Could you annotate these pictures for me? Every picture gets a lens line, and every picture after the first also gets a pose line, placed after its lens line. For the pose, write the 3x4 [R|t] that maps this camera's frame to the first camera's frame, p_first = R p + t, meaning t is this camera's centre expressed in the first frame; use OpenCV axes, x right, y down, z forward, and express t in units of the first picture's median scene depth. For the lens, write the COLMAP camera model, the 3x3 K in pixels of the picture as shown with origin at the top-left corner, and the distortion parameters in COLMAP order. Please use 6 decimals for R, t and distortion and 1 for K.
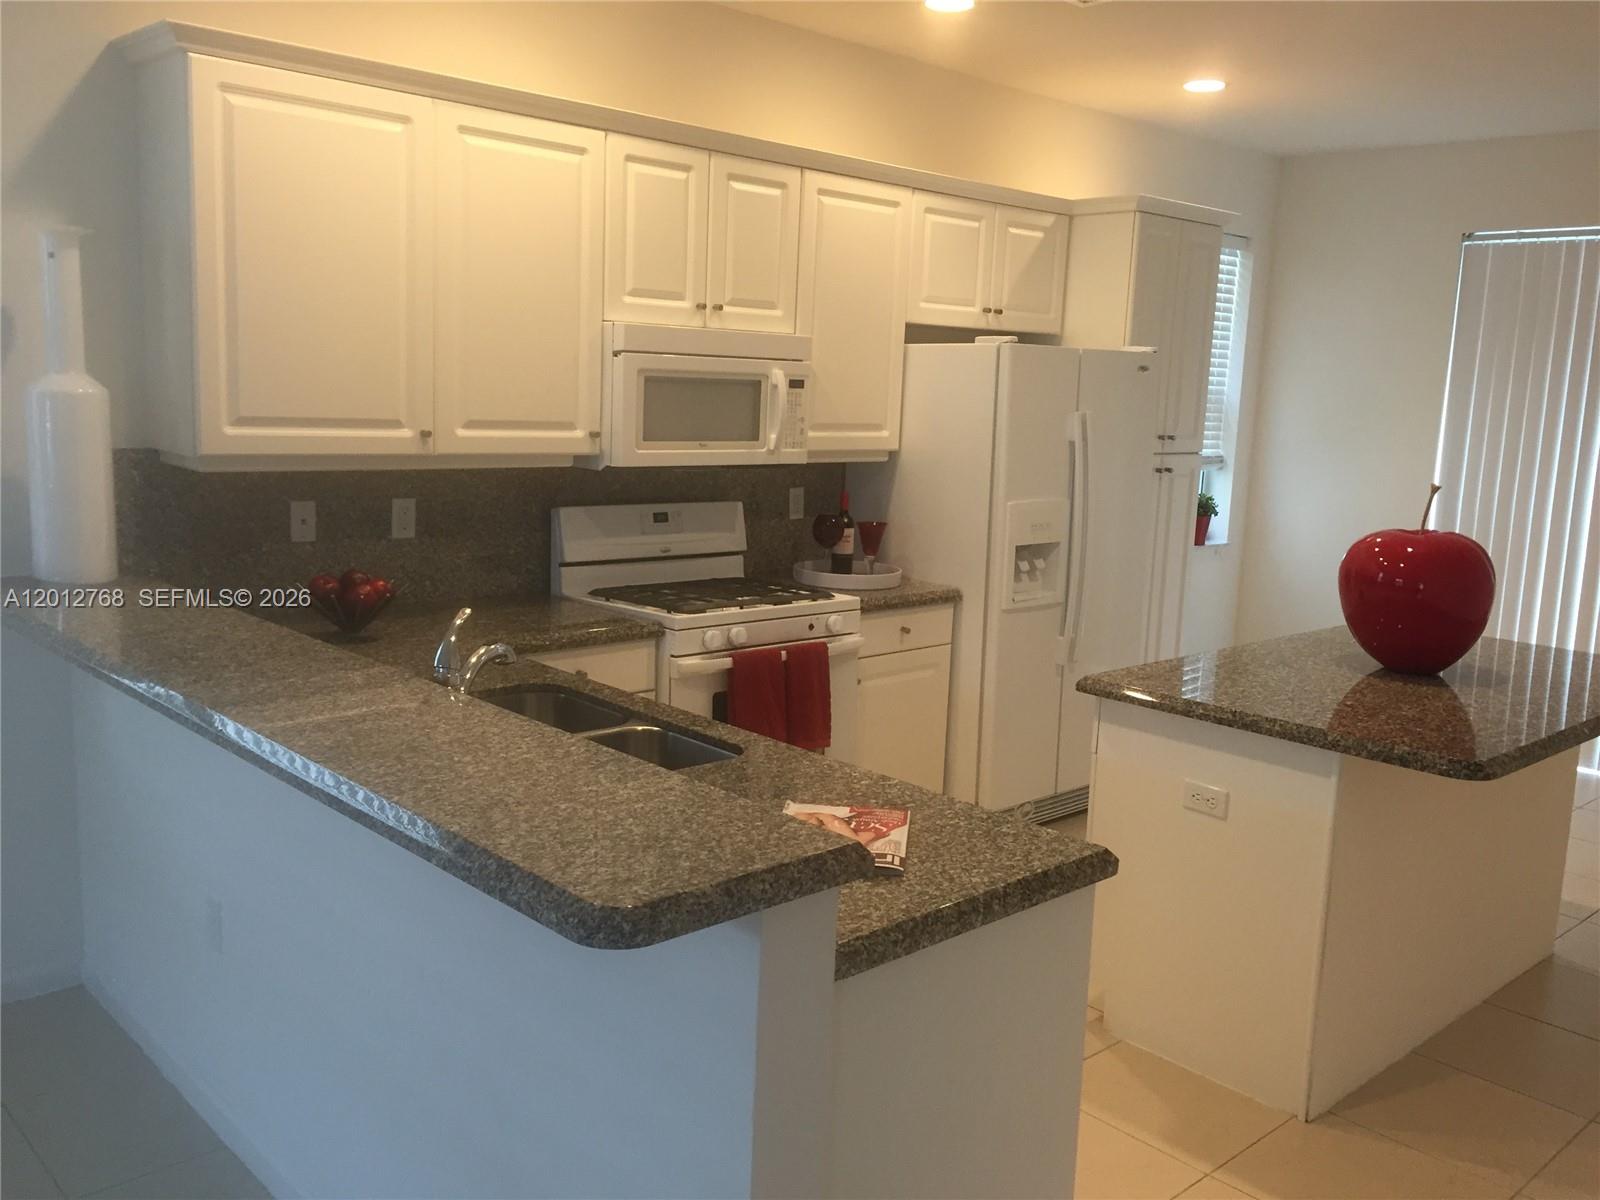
lens RADIAL K [[1374.0, 0, 800.9], [0, 1374.0, 595.7], [0, 0, 1]] dist [0.073126, 0.004955]
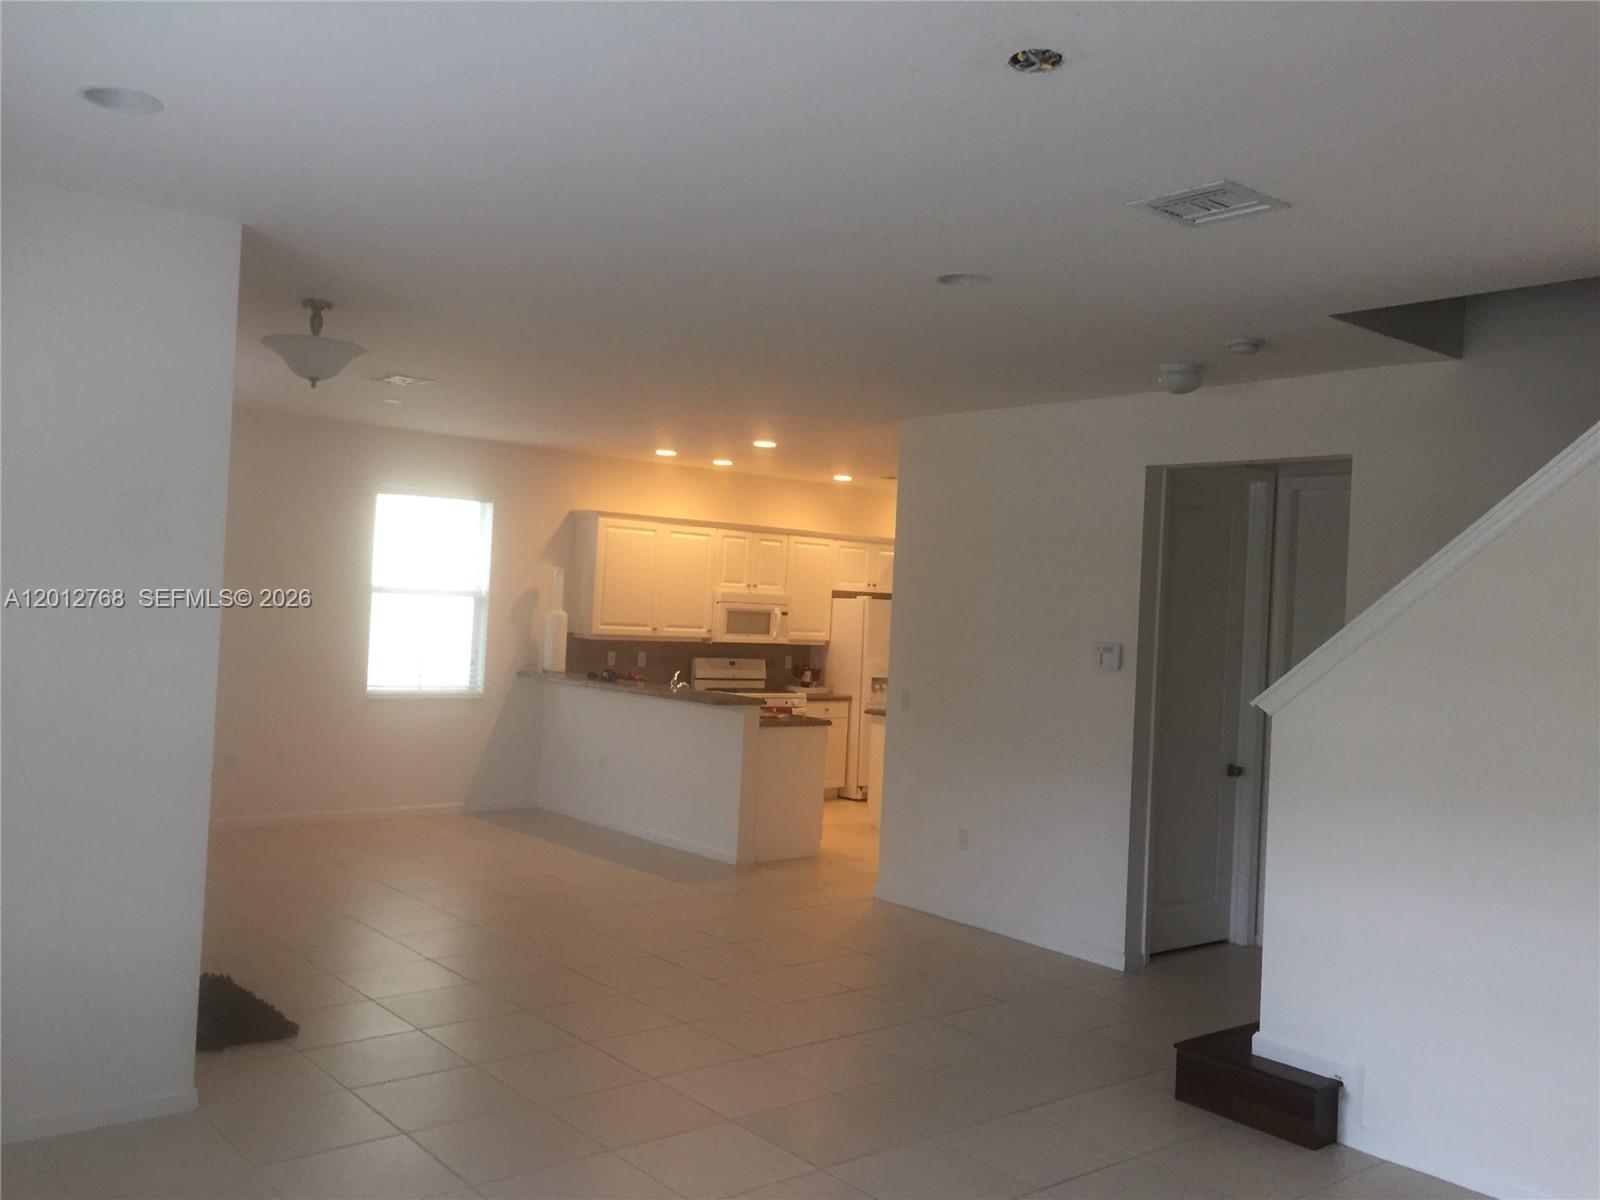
lens RADIAL K [[1374.0, 0, 804.7], [0, 1374.0, 595.5], [0, 0, 1]] dist [0.073126, 0.004955]
pose [[0.998220, 0.008941, -0.058959, 0.193678], [-0.018602, 0.986050, -0.165405, 0.252337], [0.056658, 0.166208, 0.984462, -1.631739]]
